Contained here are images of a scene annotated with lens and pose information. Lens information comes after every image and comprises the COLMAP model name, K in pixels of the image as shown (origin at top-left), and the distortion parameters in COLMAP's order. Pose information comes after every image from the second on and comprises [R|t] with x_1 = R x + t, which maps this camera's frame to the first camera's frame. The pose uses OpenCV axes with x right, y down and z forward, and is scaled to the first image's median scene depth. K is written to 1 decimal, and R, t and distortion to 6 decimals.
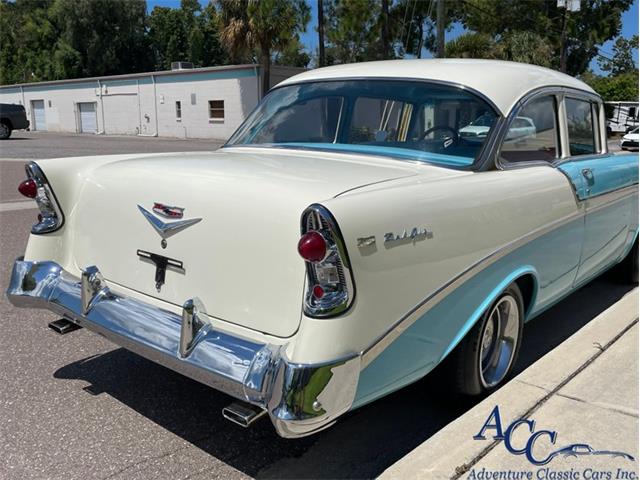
lens RADIAL K [[571.7, 0, 321.1], [0, 571.7, 232.3], [0, 0, 1]] dist [0.084099, -0.114354]
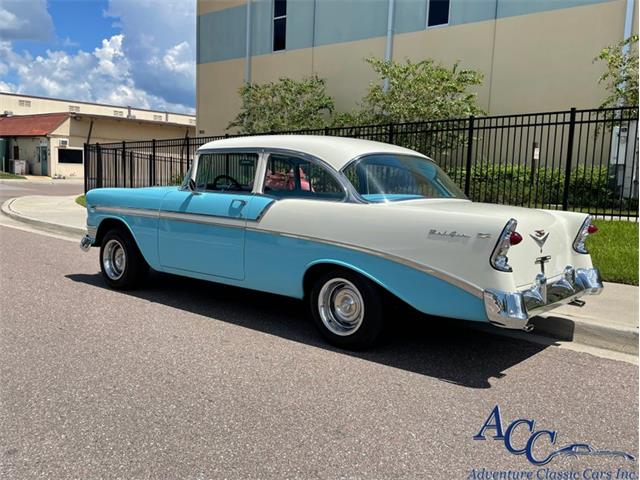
lens RADIAL K [[571.7, 0, 313.9], [0, 571.7, 242.6], [0, 0, 1]] dist [0.084099, -0.114354]
pose [[0.019376, -0.130788, 0.991221, -1.802790], [0.152038, 0.980263, 0.126370, -0.299752], [-0.988185, 0.148255, 0.038878, 1.380984]]
